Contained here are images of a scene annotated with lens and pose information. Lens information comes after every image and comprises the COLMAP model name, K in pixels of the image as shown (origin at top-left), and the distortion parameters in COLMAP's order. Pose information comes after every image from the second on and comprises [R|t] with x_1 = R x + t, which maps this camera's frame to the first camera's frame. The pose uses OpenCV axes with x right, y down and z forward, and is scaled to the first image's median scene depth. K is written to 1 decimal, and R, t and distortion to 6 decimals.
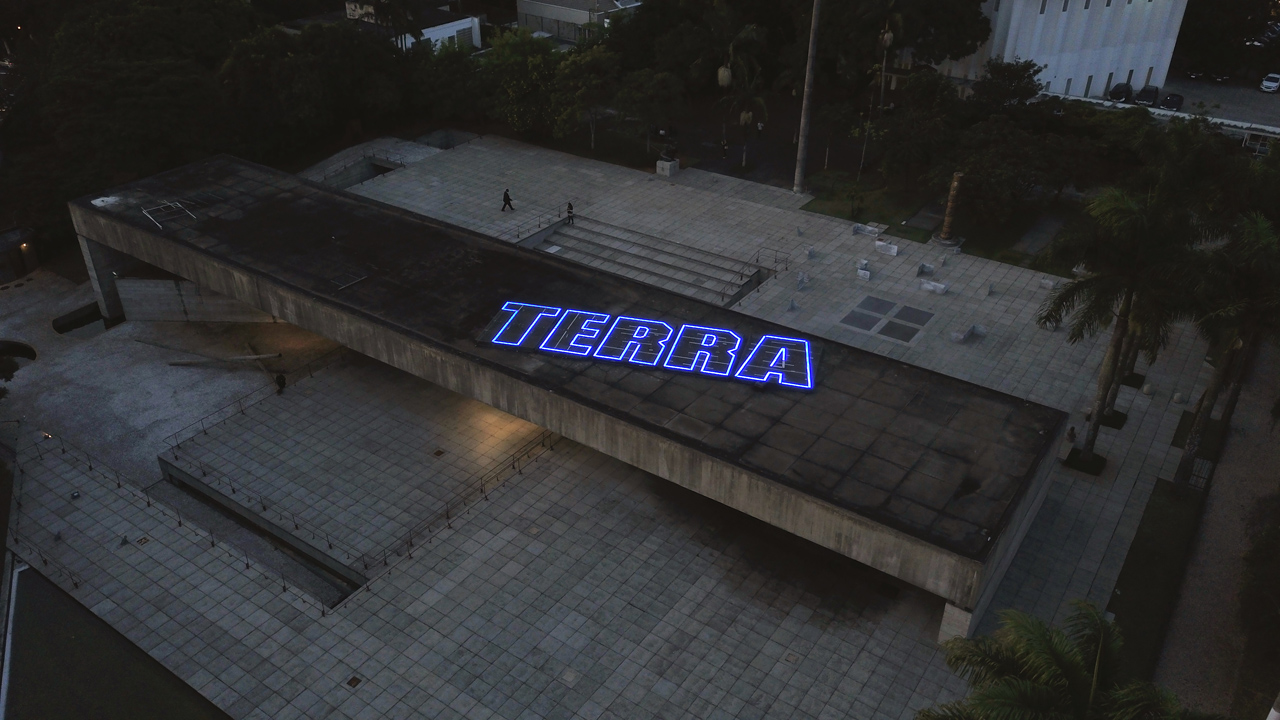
lens RADIAL K [[1001.1, 0, 640.0], [0, 1001.1, 360.0], [0, 0, 1]] dist [-0.100855, 0.129864]
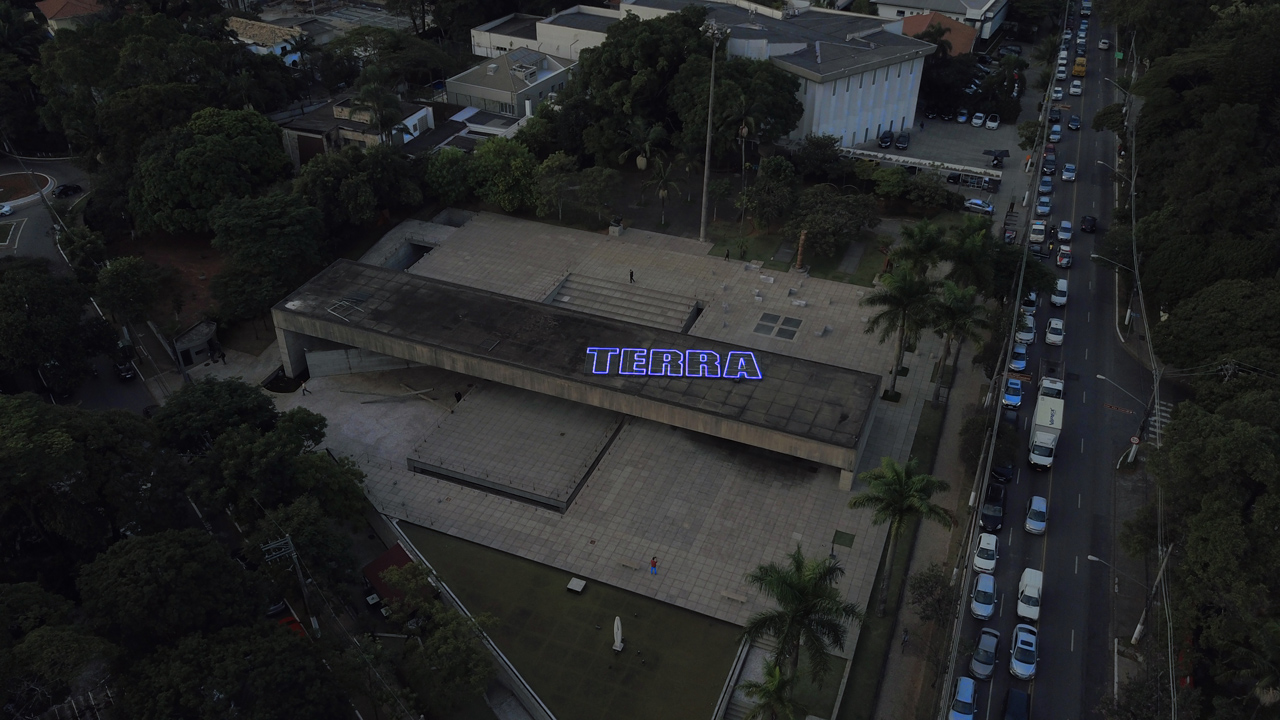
lens RADIAL K [[1001.1, 0, 640.0], [0, 1001.1, 360.0], [0, 0, 1]] dist [-0.100855, 0.129864]
pose [[0.975253, -0.120149, 0.185594, -0.387233], [0.108769, 0.991574, 0.070363, -0.156414], [-0.192484, -0.048435, 0.980104, -0.826830]]
